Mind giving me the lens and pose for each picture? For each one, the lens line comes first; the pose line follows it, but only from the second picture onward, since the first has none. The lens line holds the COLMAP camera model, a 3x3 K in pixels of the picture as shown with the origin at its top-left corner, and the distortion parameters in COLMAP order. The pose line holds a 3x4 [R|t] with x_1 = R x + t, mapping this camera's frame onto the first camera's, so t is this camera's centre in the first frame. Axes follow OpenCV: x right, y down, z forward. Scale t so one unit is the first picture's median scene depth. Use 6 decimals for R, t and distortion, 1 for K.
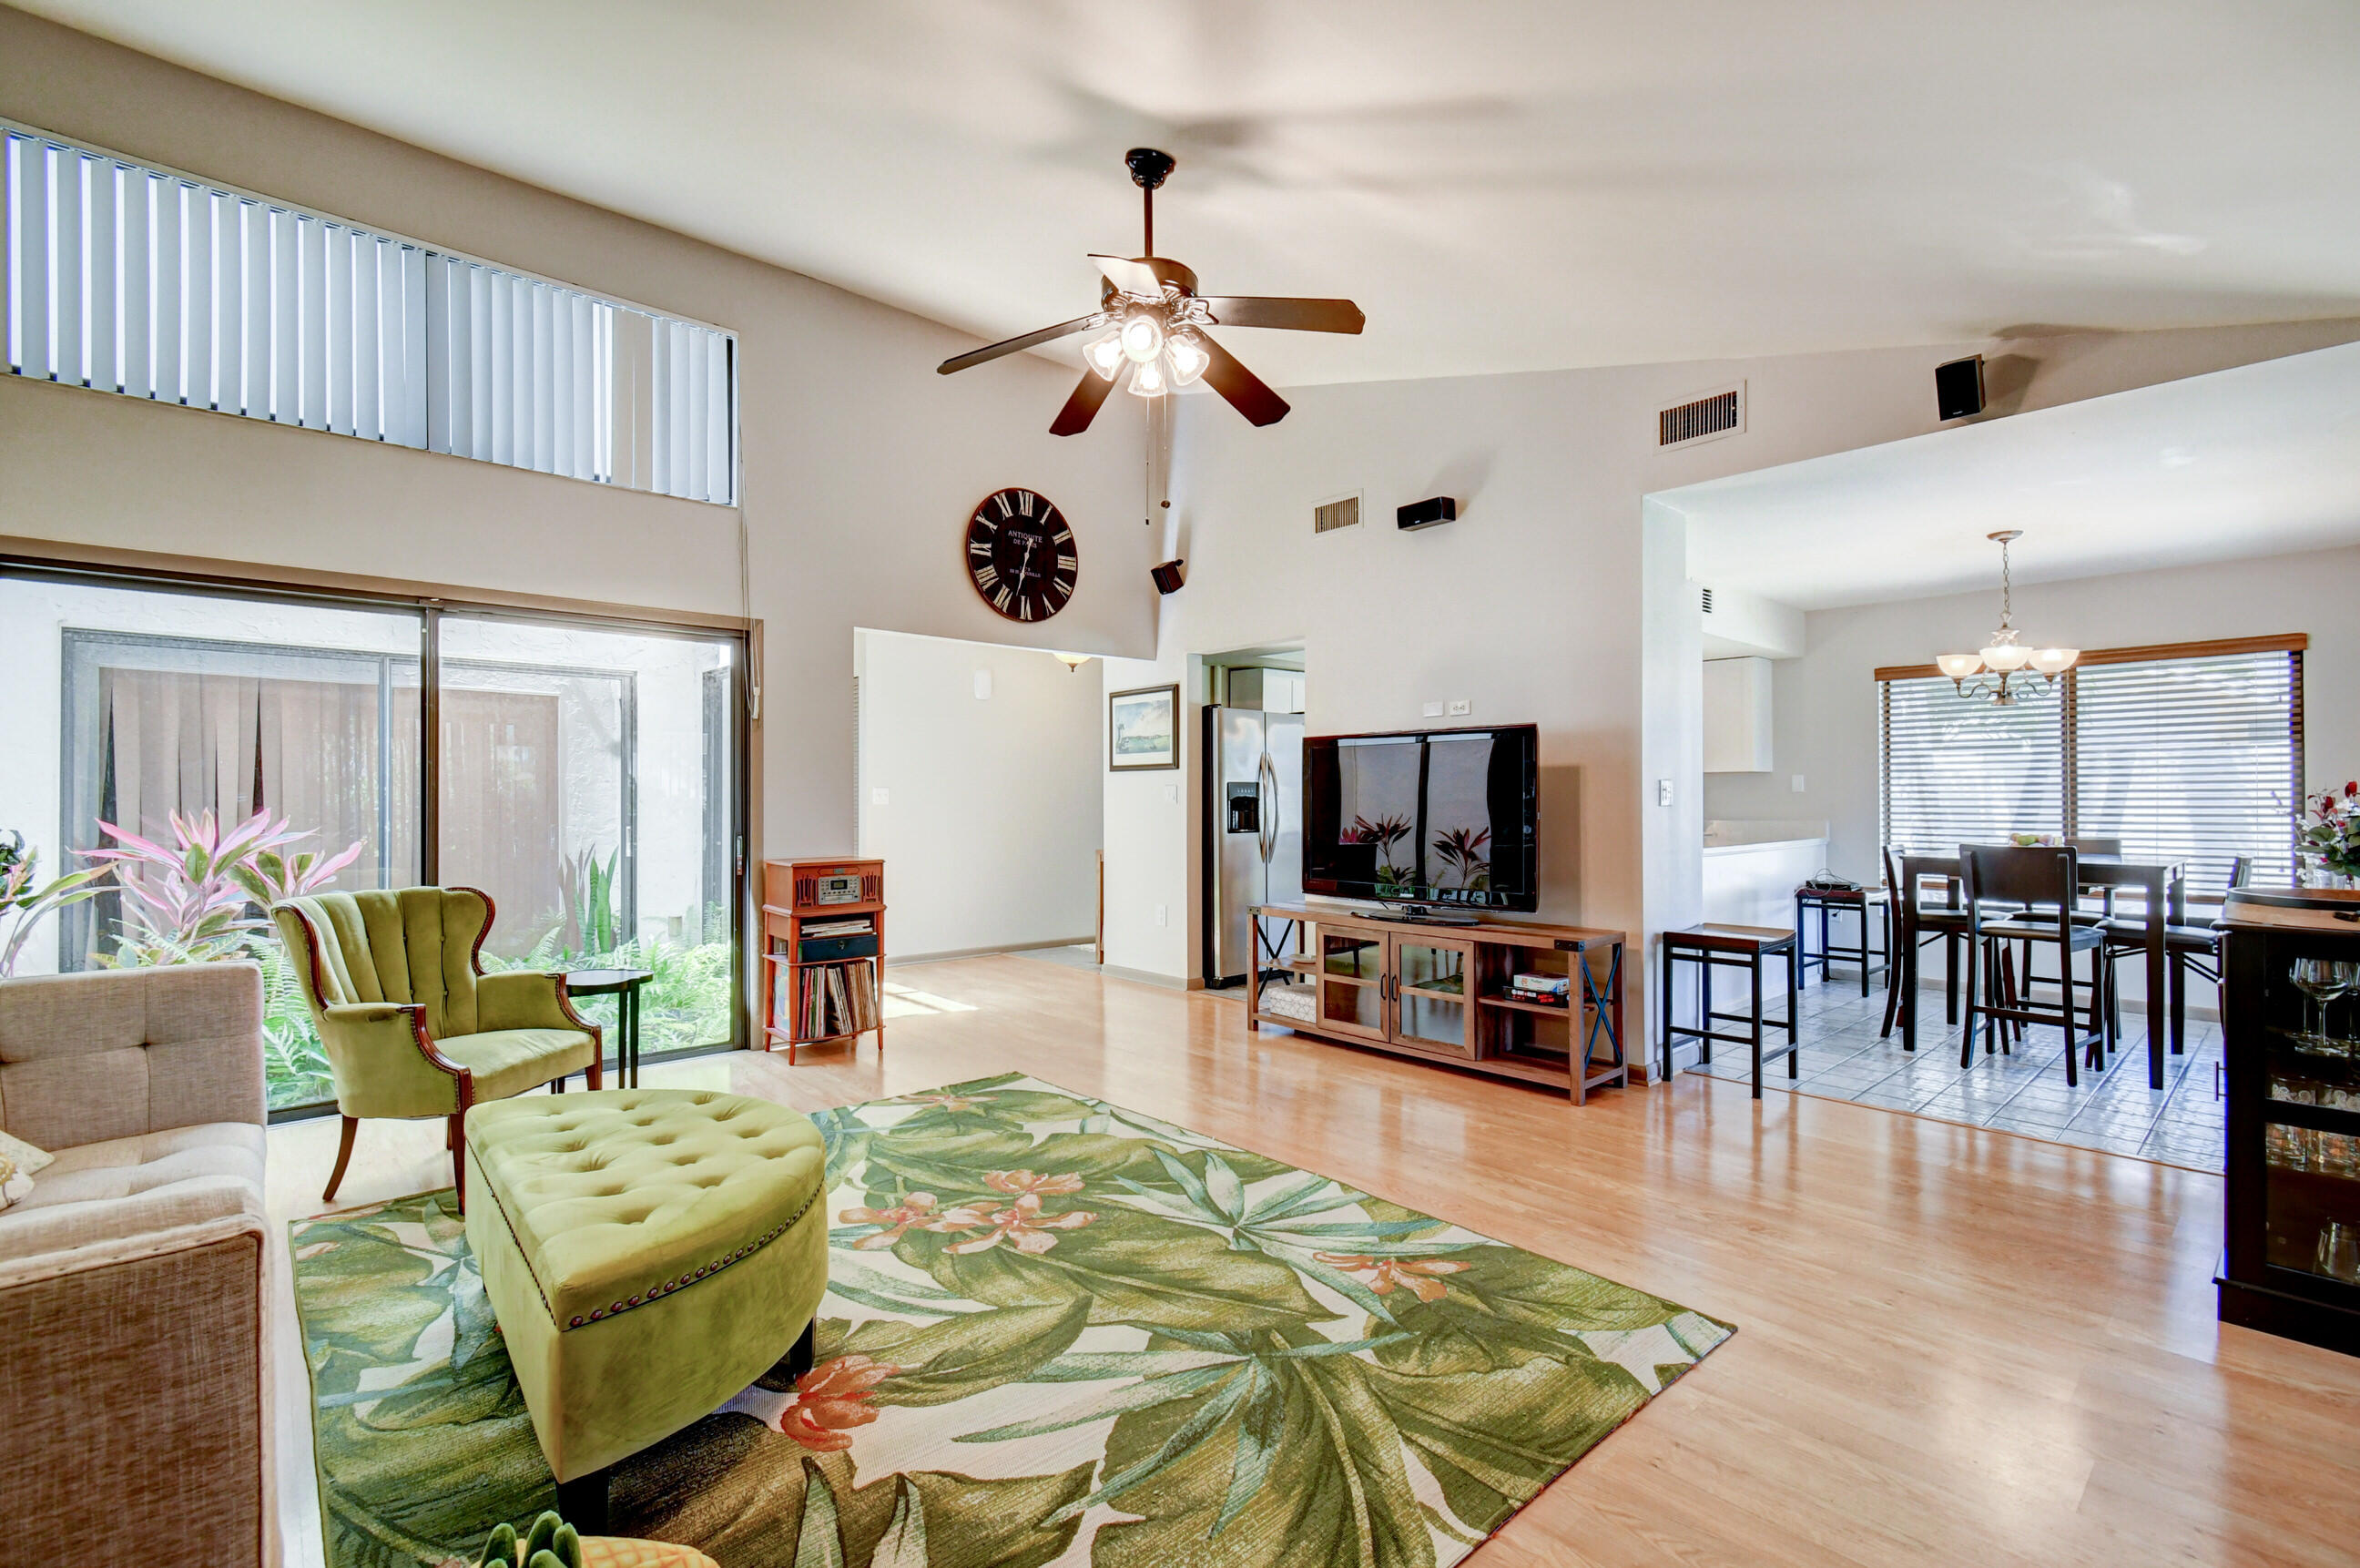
lens RADIAL K [[1036.0, 0, 1171.9], [0, 1036.0, 790.0], [0, 0, 1]] dist [0.002218, -0.003097]
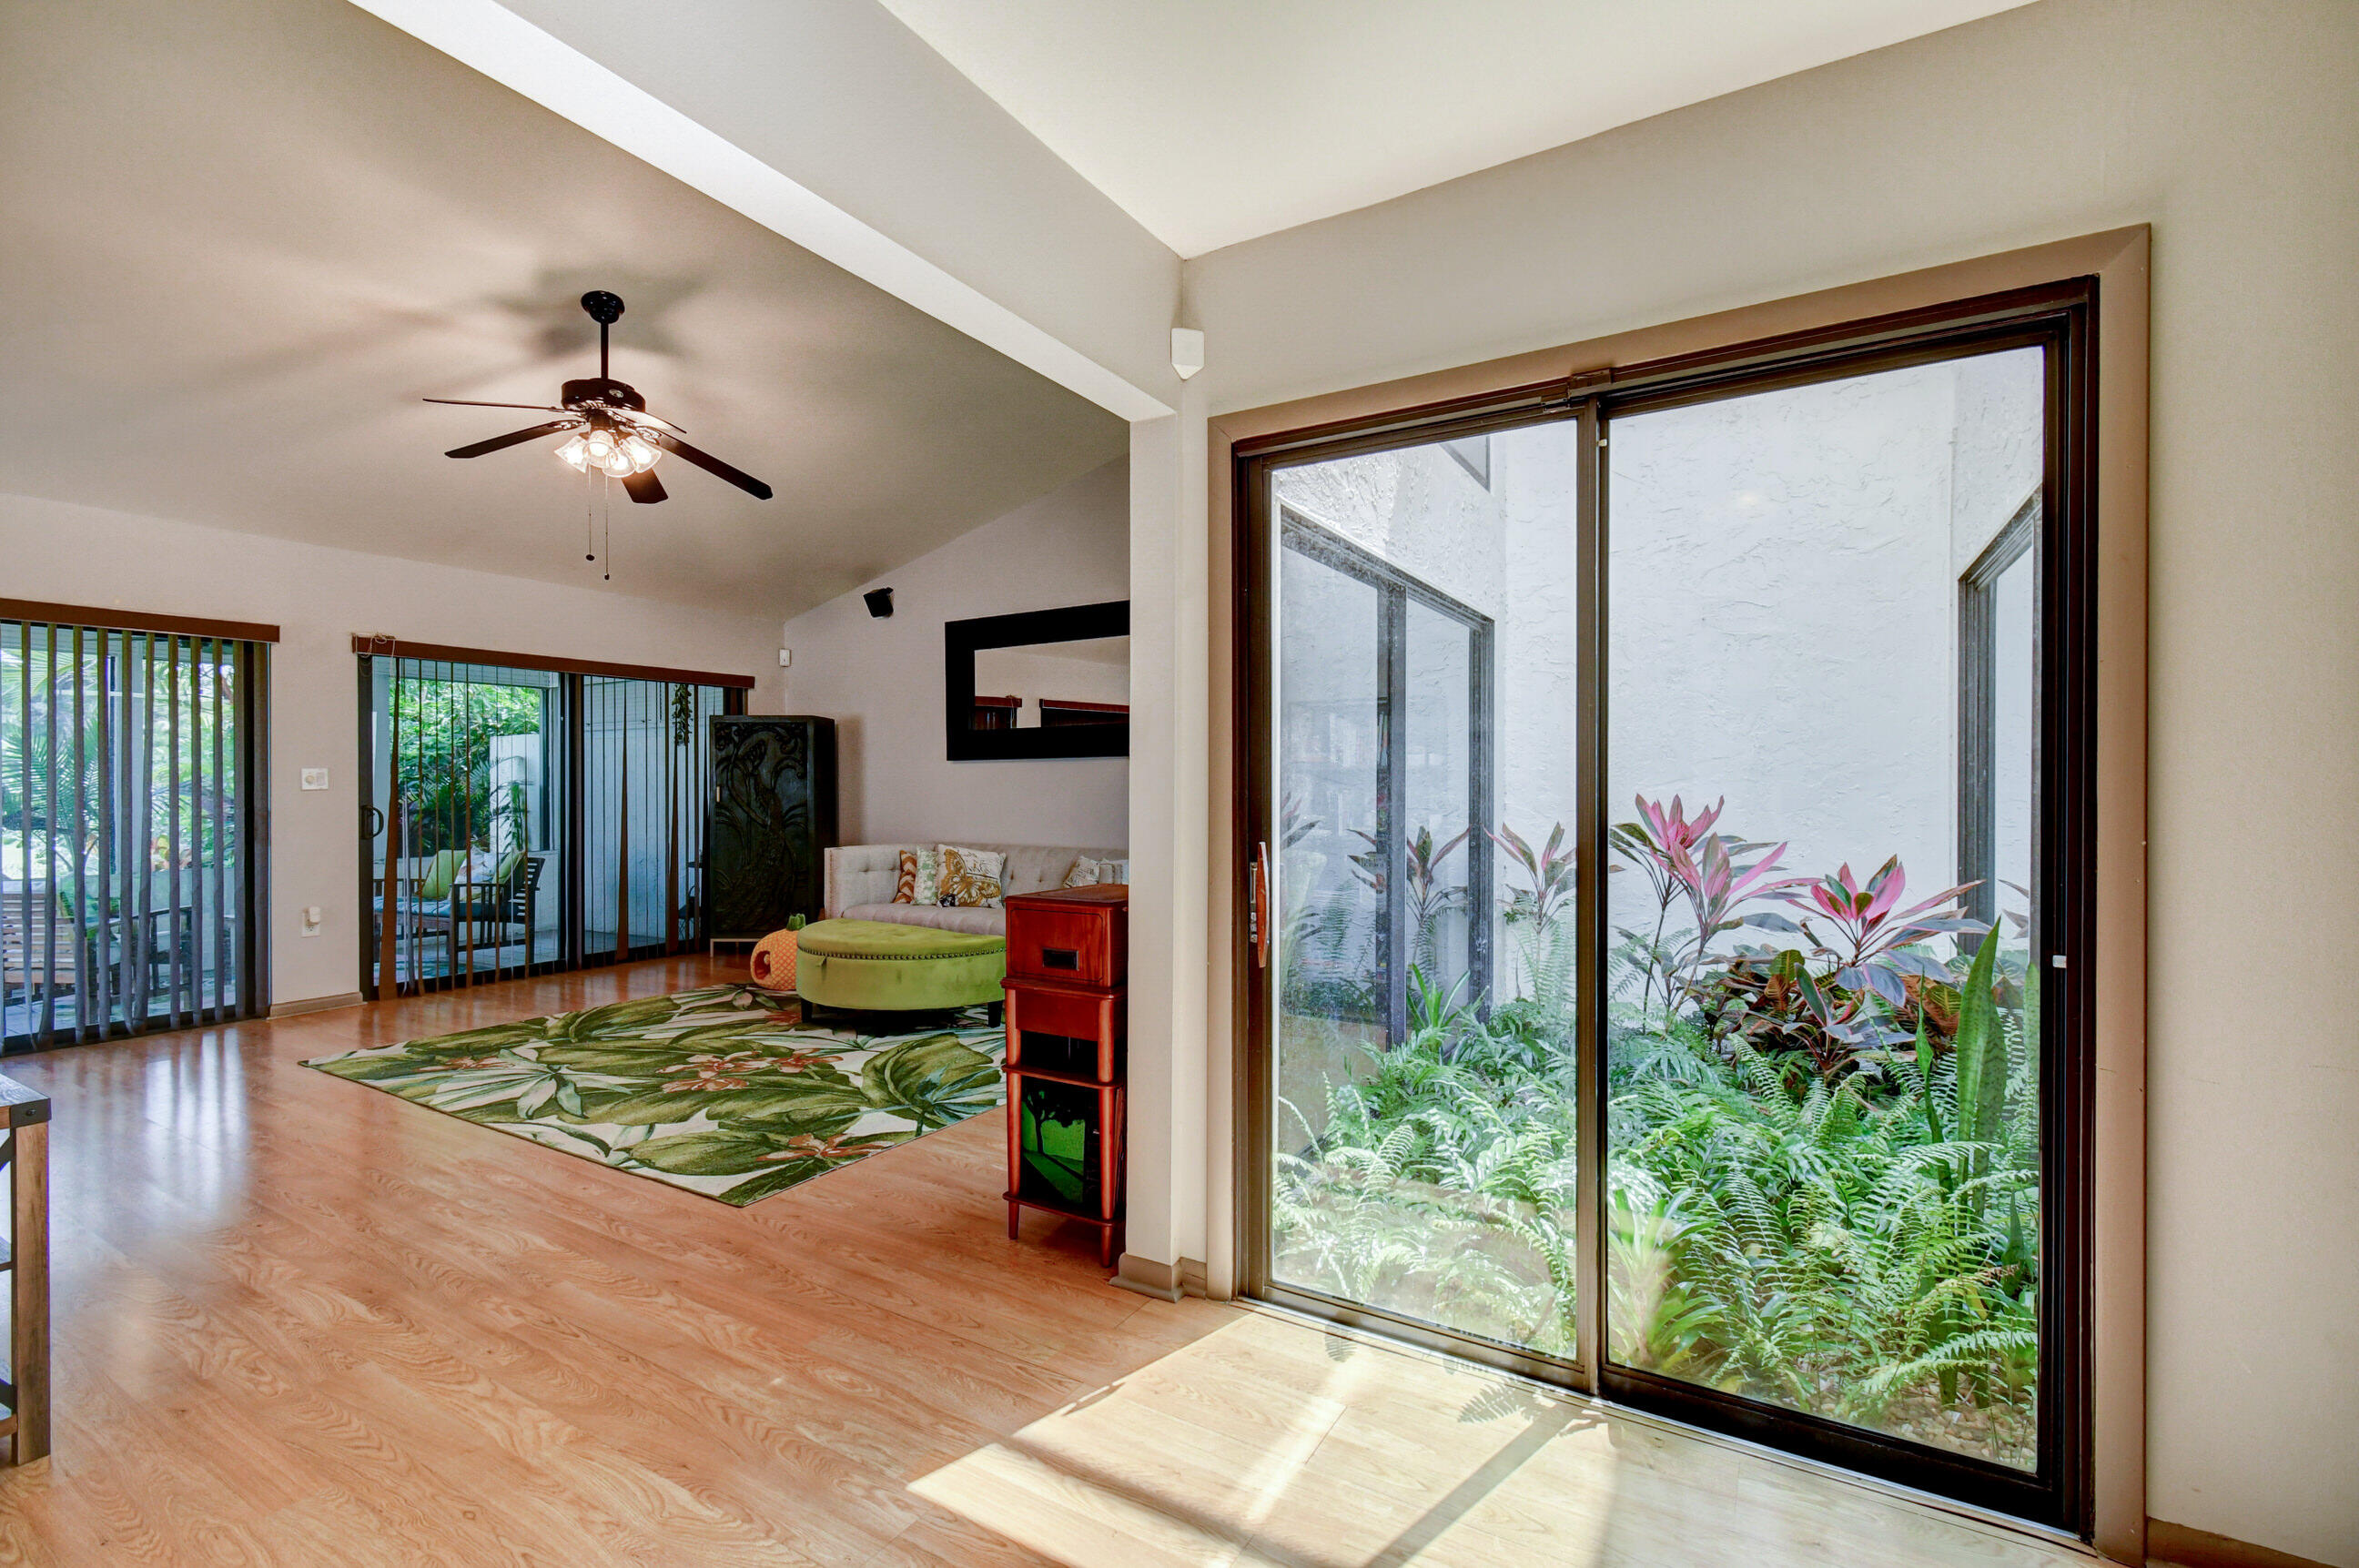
lens RADIAL K [[1035.5, 0, 1184.8], [0, 1035.5, 794.4], [0, 0, 1]] dist [0.002218, -0.003097]
pose [[-0.951128, 0.004189, -0.308769, -0.341343], [0.002908, 0.999985, 0.004609, 0.016950], [0.308784, 0.003486, -0.951126, 2.687918]]
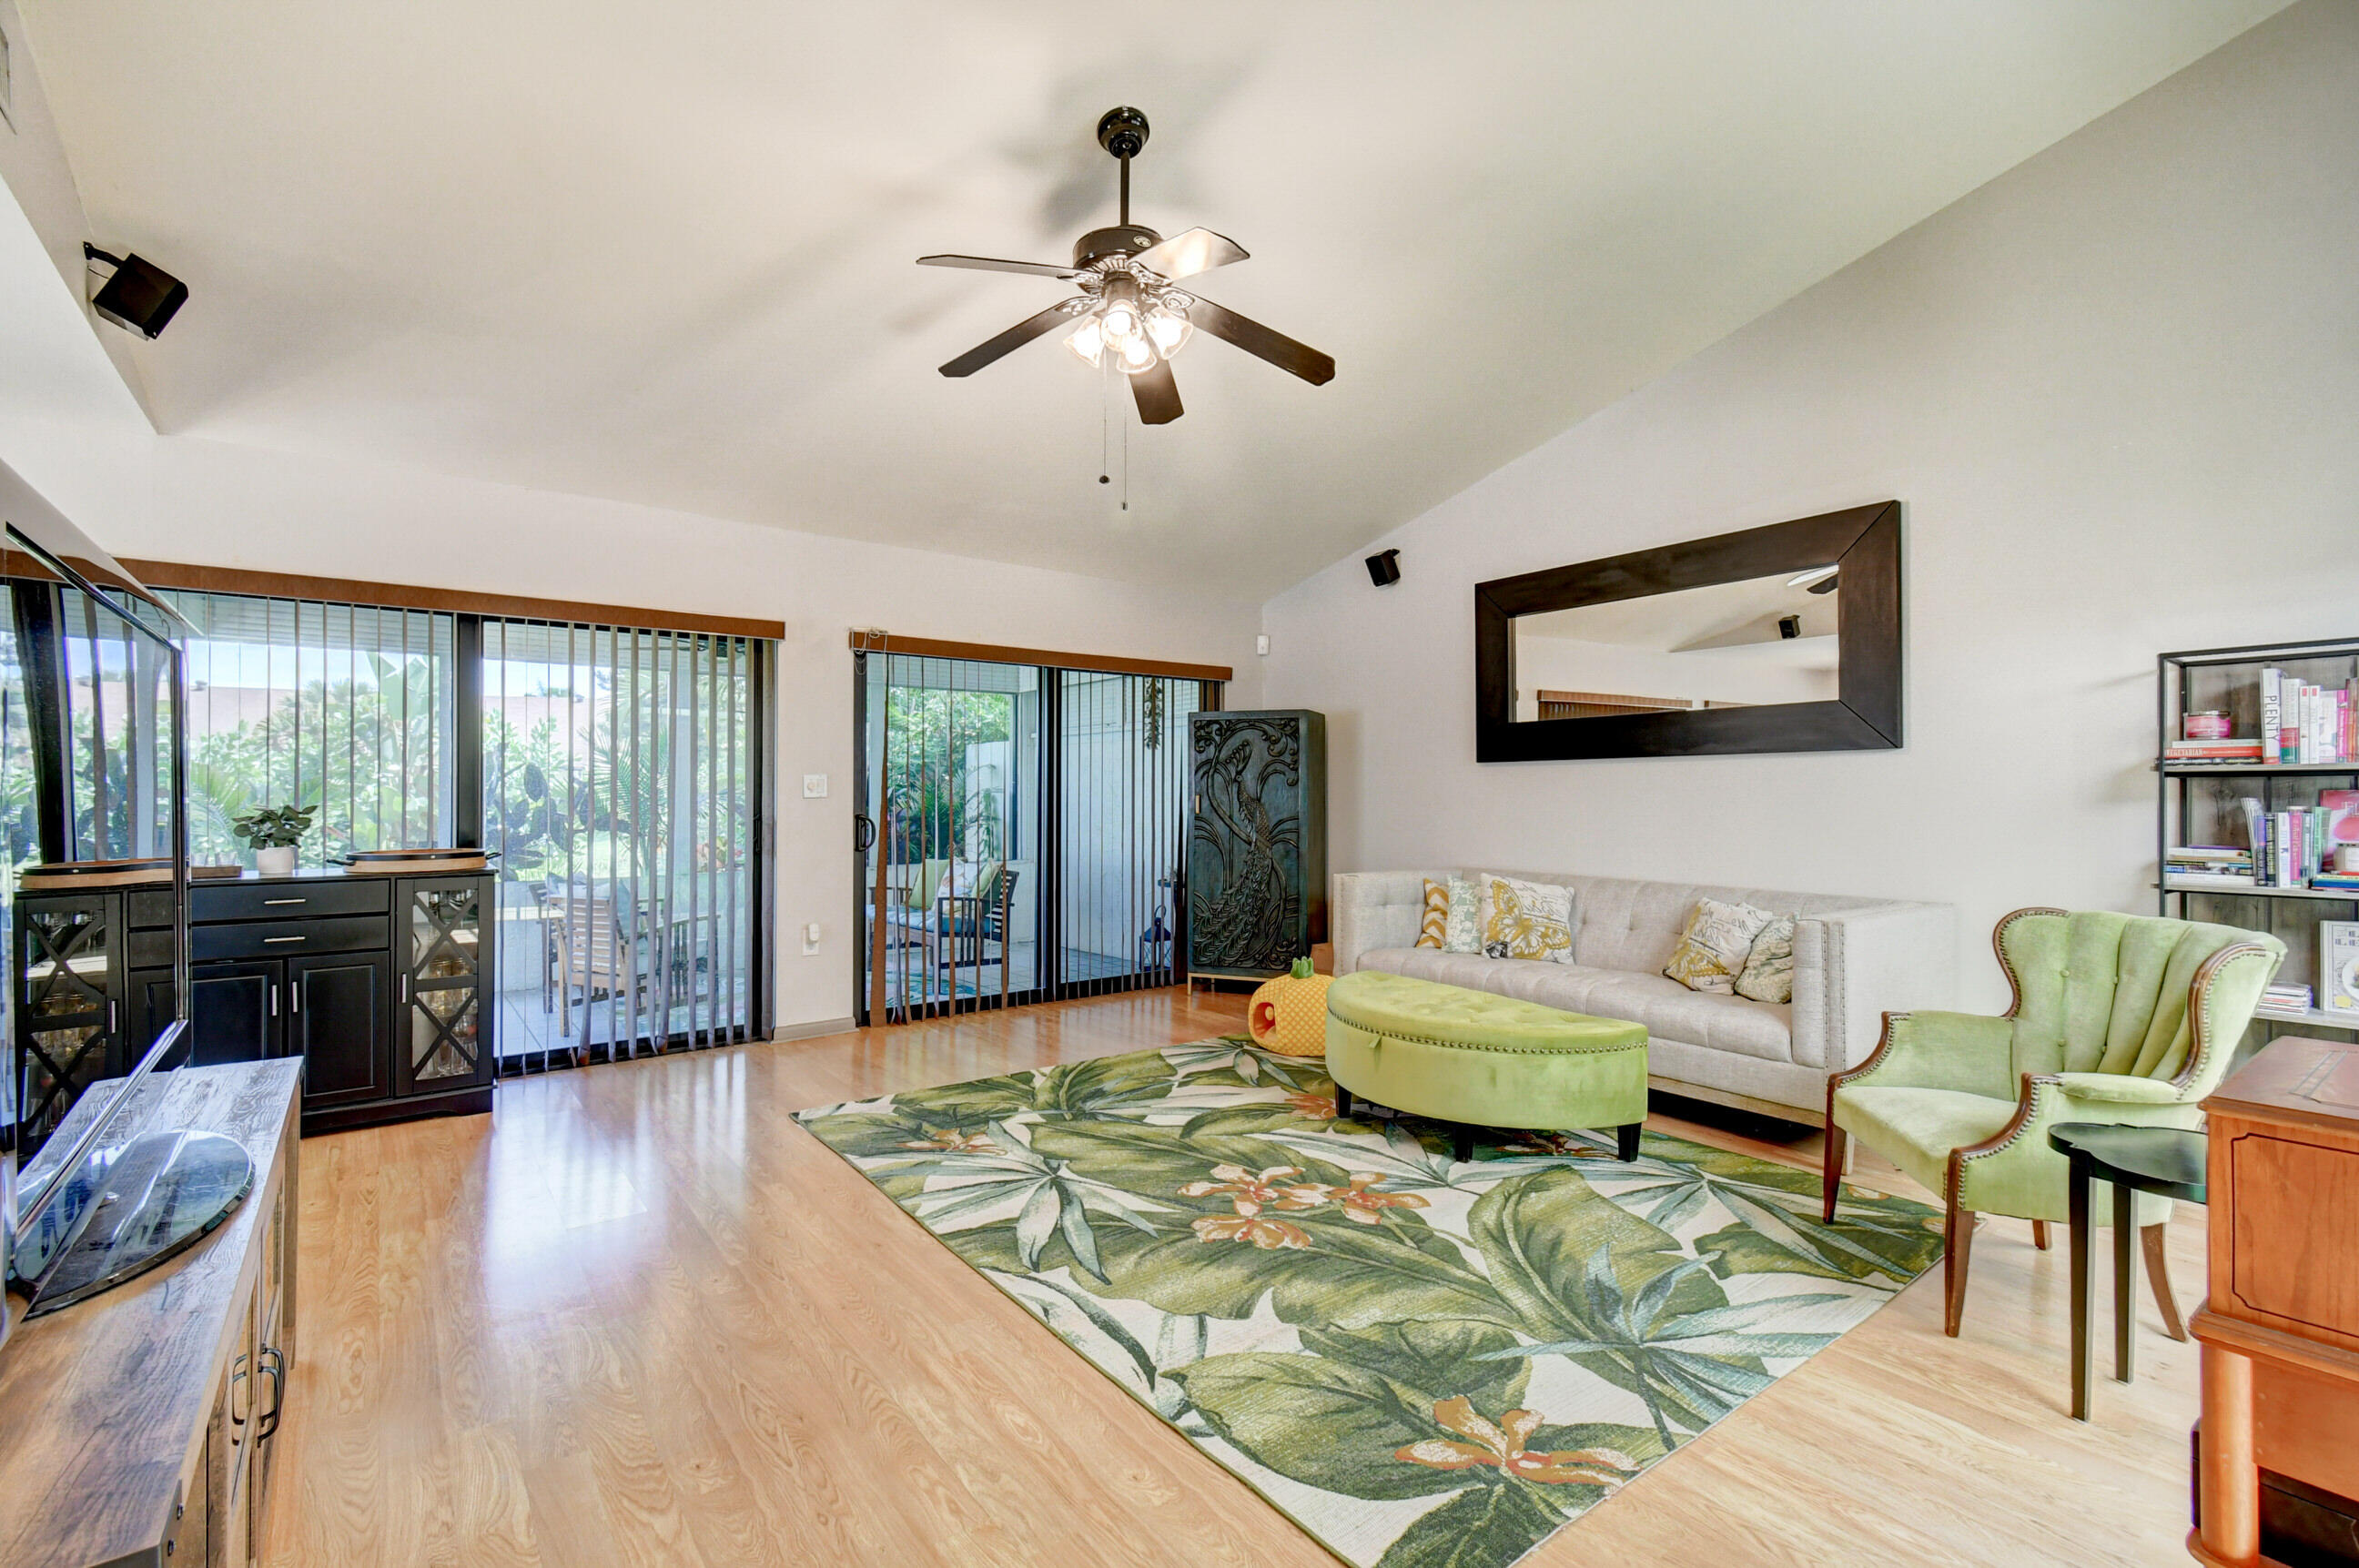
lens RADIAL K [[1035.5, 0, 1168.6], [0, 1035.5, 795.7], [0, 0, 1]] dist [0.002218, -0.003097]
pose [[-0.997072, -0.001404, 0.076453, -0.147557], [-0.001624, 0.999995, -0.002809, 0.013114], [-0.076449, -0.002925, -0.997069, 2.106055]]
